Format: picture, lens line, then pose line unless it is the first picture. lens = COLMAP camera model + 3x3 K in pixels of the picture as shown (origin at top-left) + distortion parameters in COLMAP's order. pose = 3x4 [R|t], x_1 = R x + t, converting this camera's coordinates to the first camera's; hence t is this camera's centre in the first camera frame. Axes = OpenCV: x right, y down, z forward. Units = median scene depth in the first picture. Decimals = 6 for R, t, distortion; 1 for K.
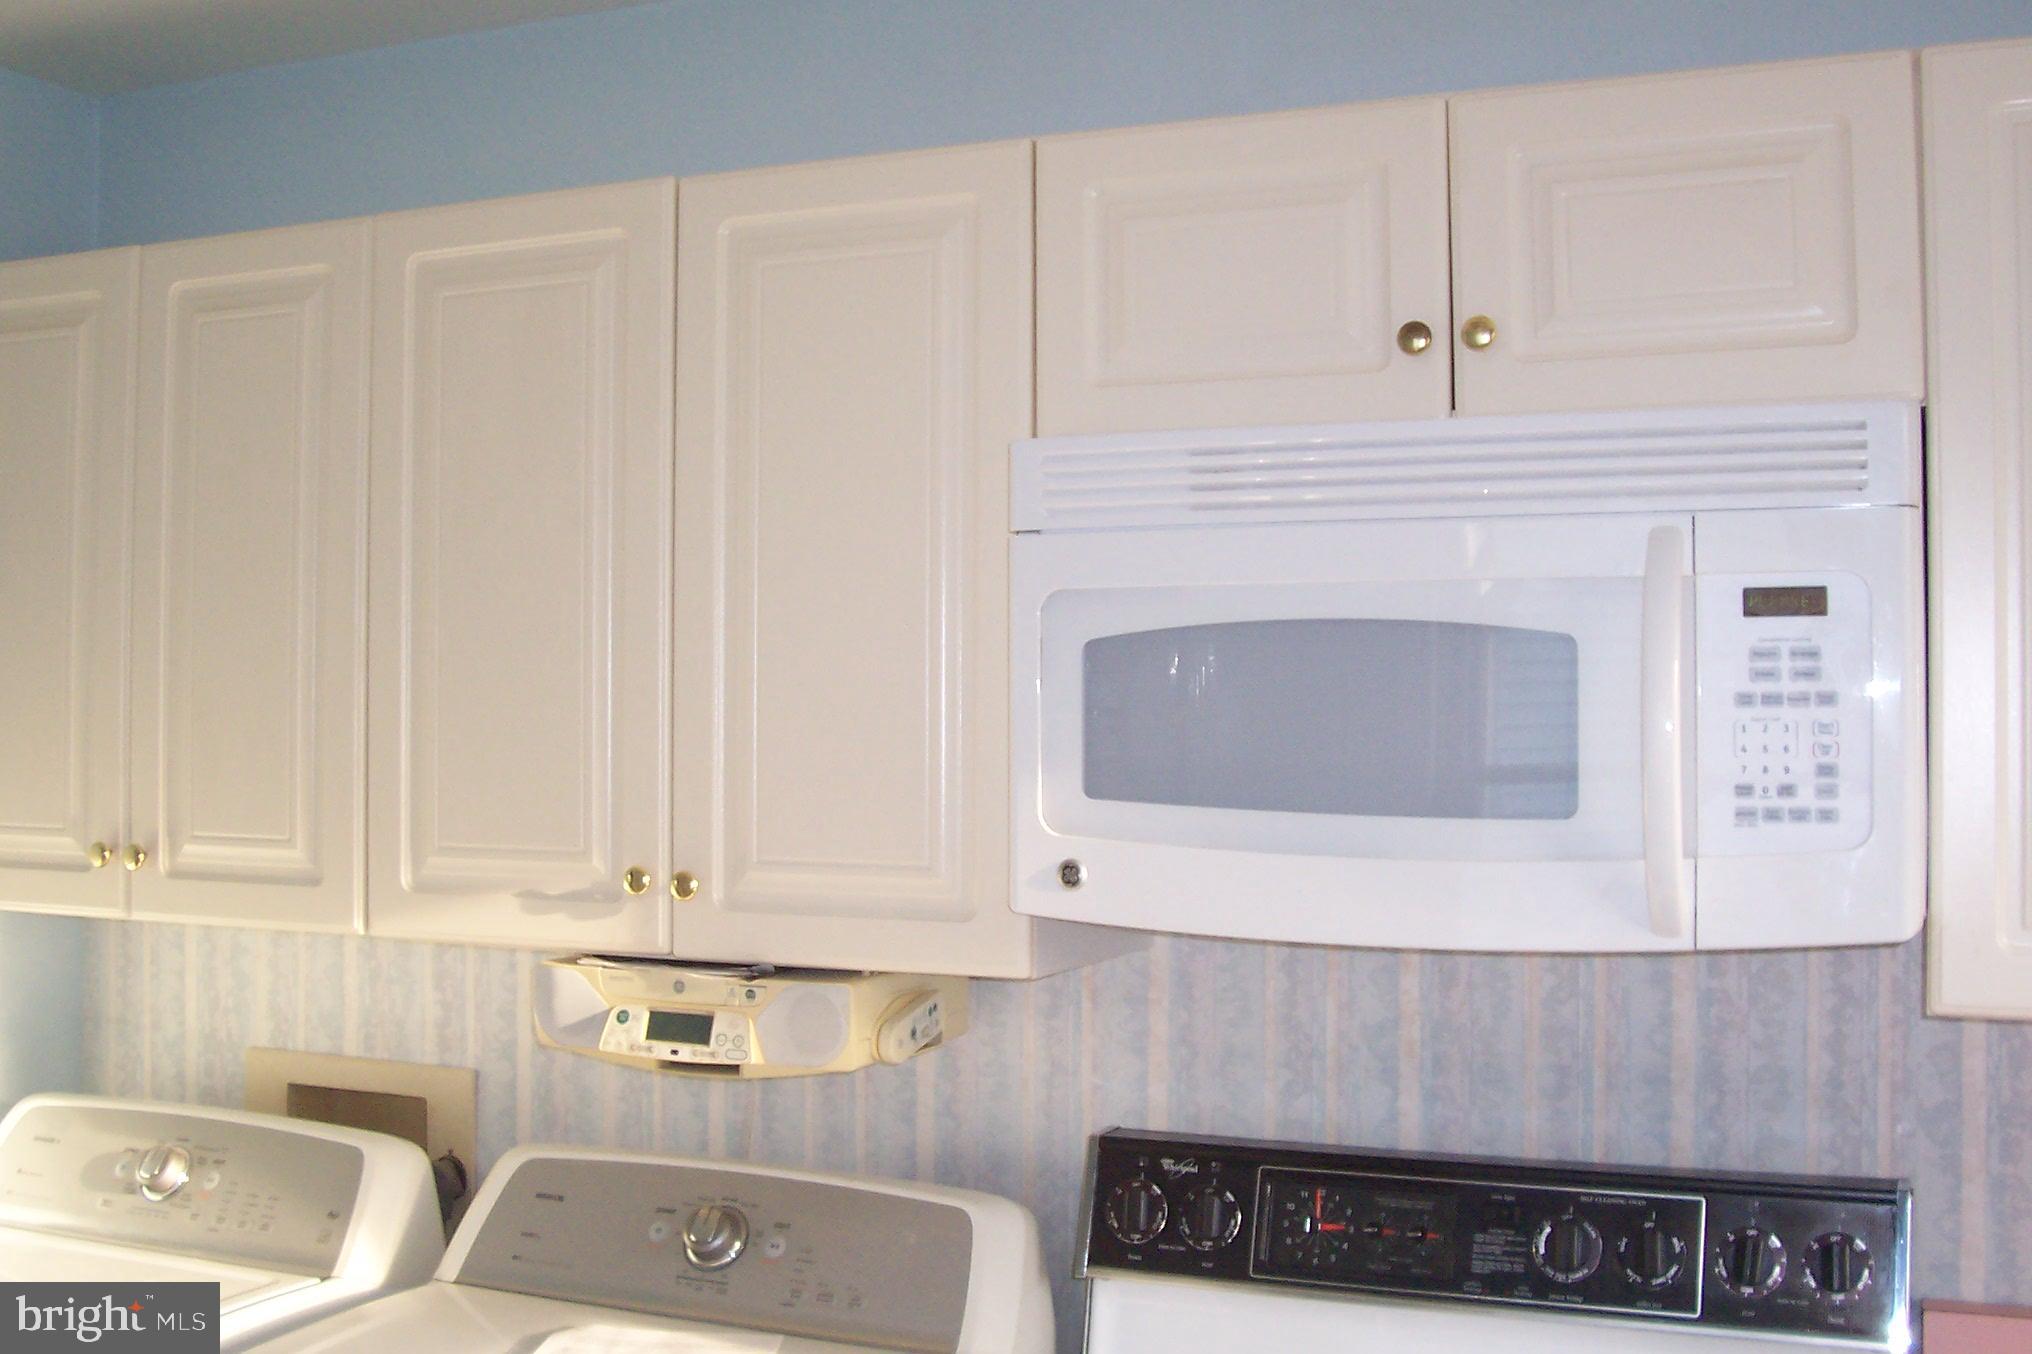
lens RADIAL K [[2230.6, 0, 1016.0], [0, 2230.6, 677.0], [0, 0, 1]] dist [-0.187083, 0.180907]
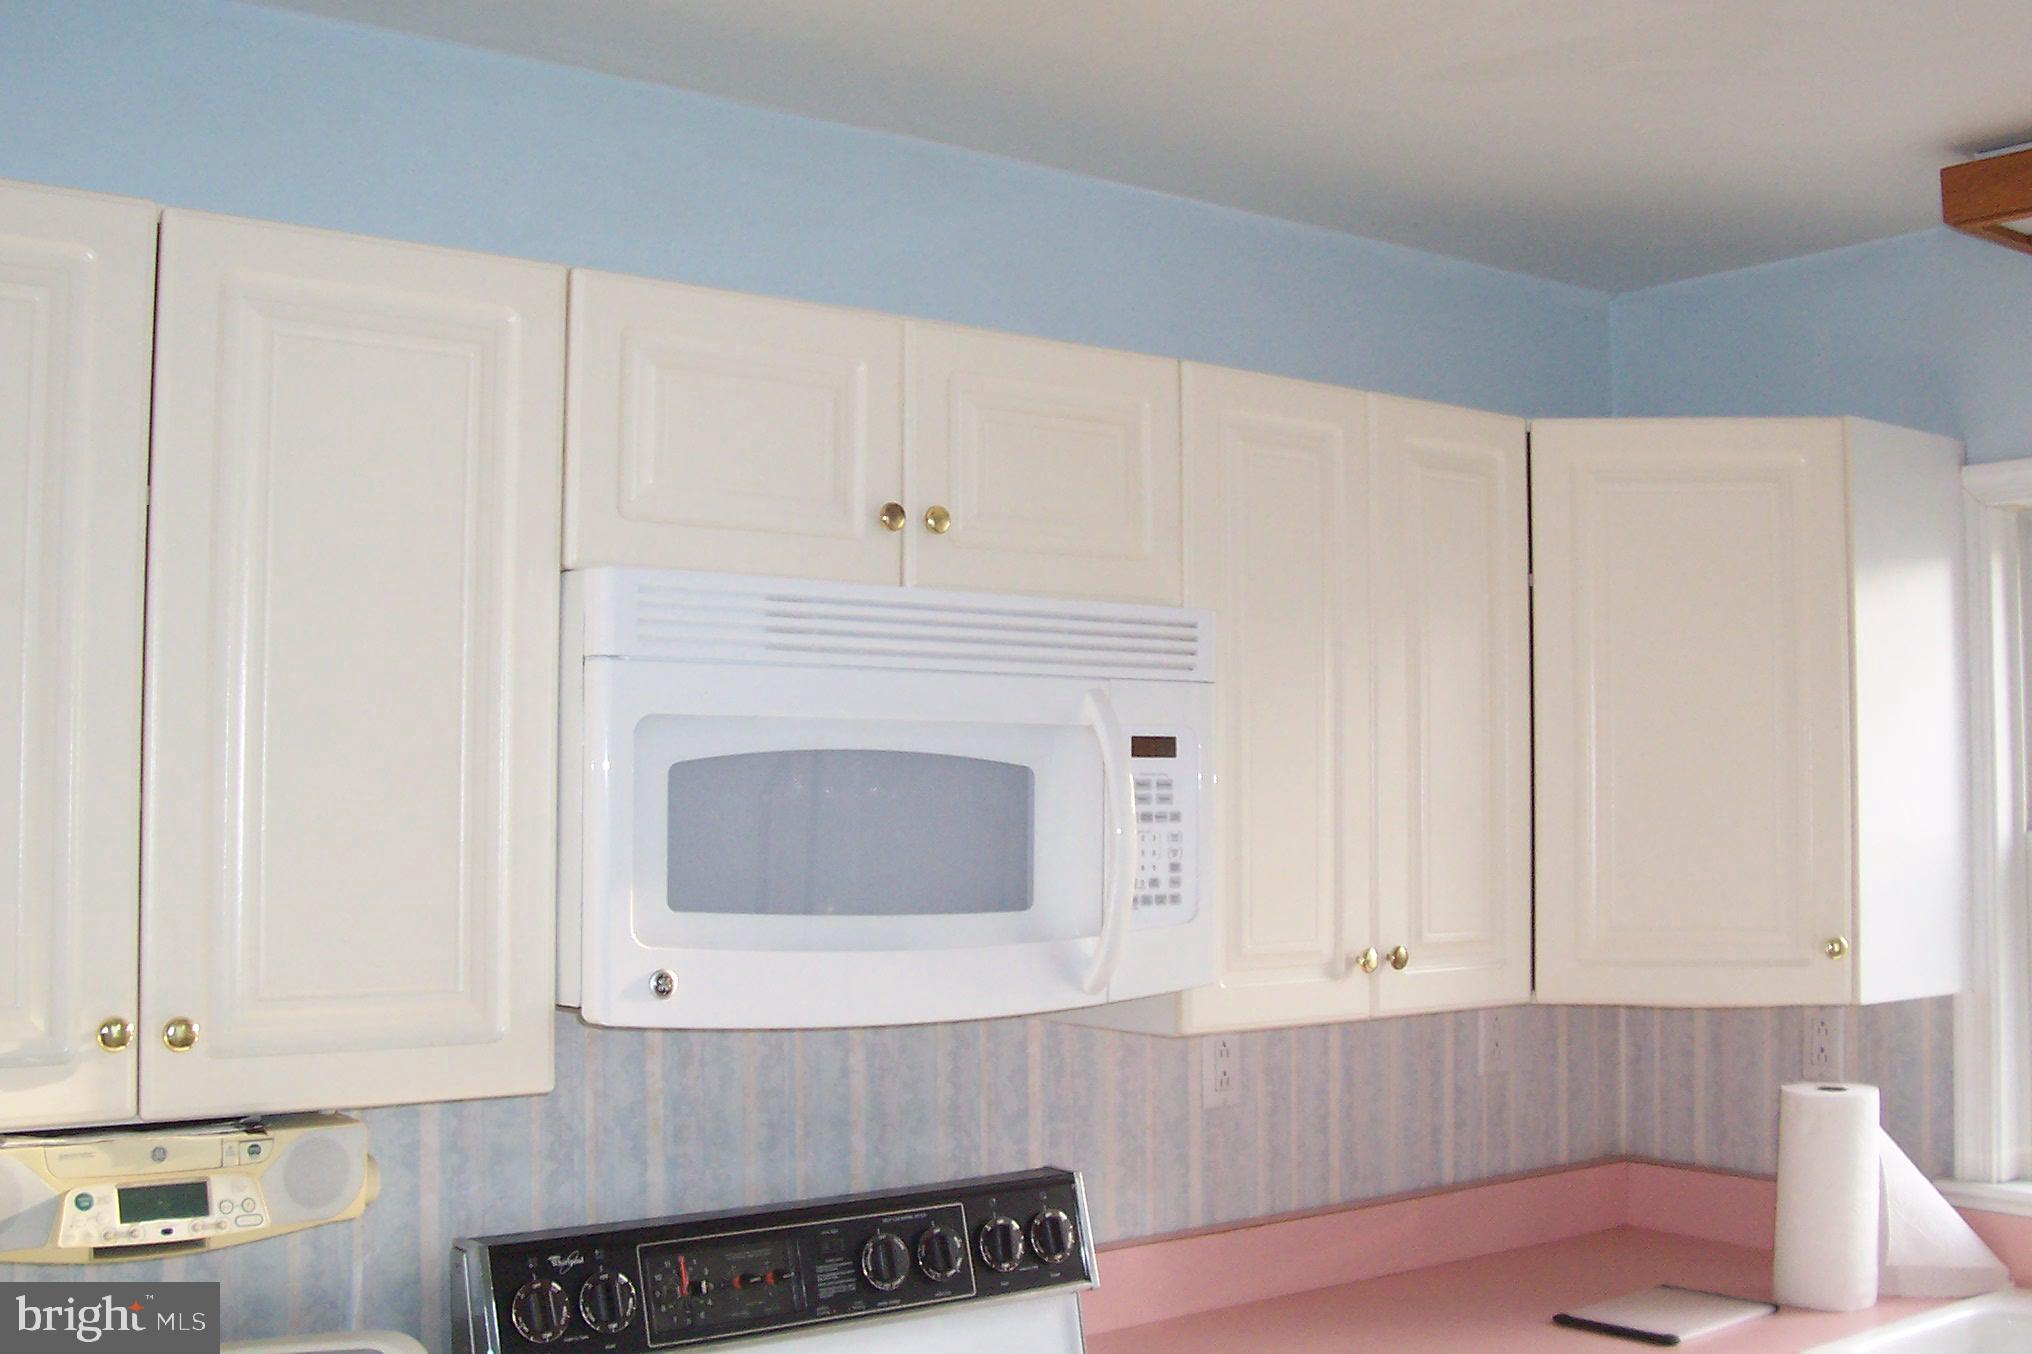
lens RADIAL K [[2230.6, 0, 1016.0], [0, 2230.6, 677.0], [0, 0, 1]] dist [-0.187083, 0.180907]
pose [[0.474377, 0.045082, 0.879167, -0.797765], [-0.015548, 0.998961, -0.042835, -0.014215], [-0.880184, 0.006651, 0.474585, 0.340327]]
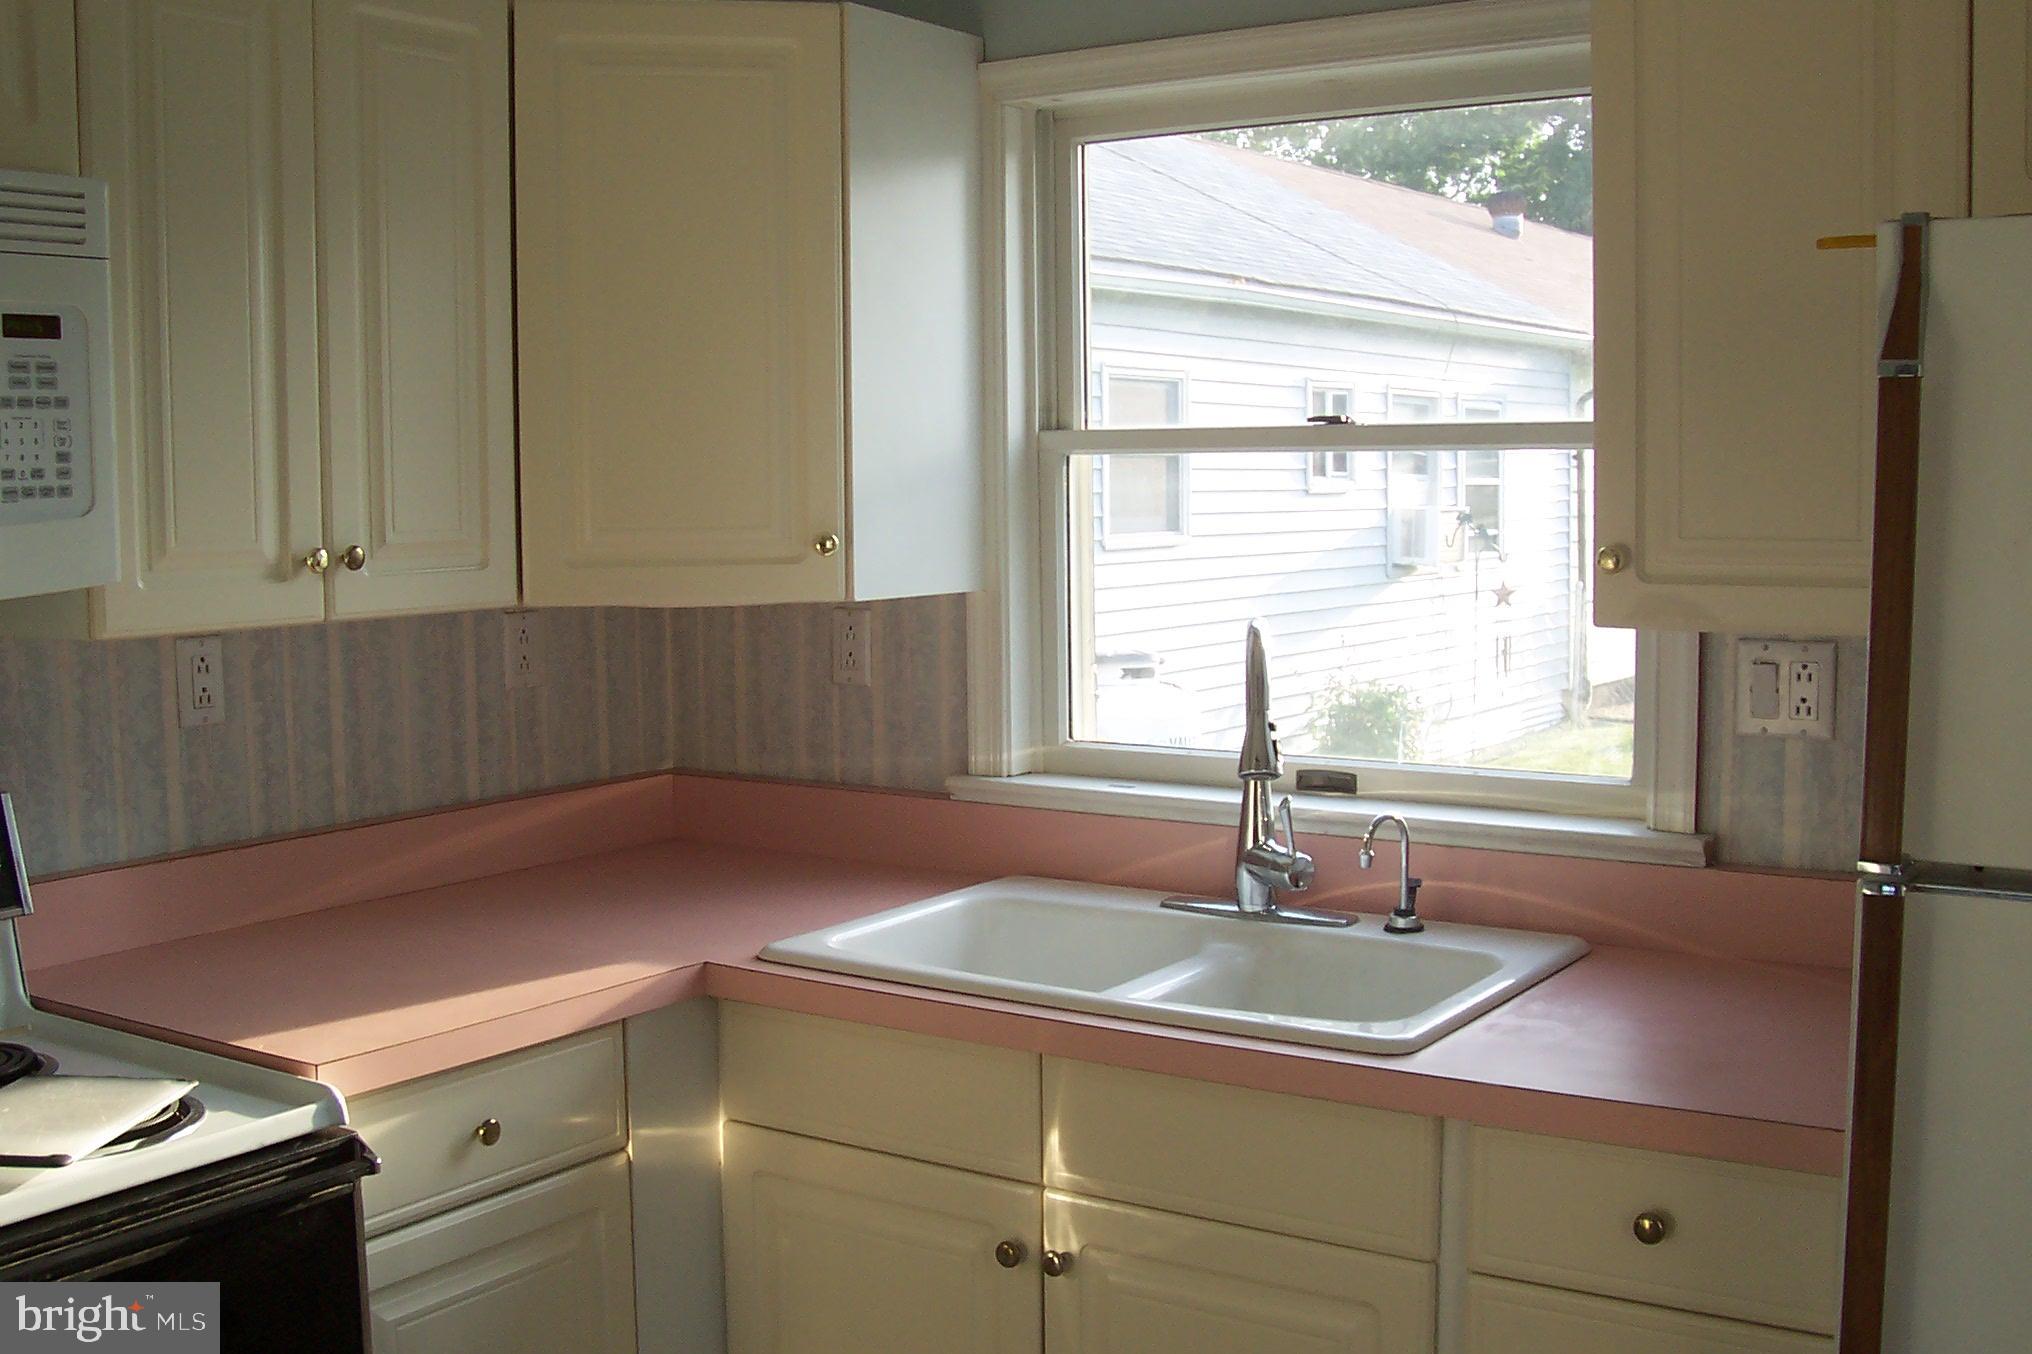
lens RADIAL K [[2230.6, 0, 1016.0], [0, 2230.6, 677.0], [0, 0, 1]] dist [-0.187083, 0.180907]
pose [[0.176381, -0.098809, 0.979350, -0.685017], [-0.009020, 0.994745, 0.101987, 0.030656], [-0.984281, -0.026822, 0.174563, 0.171035]]
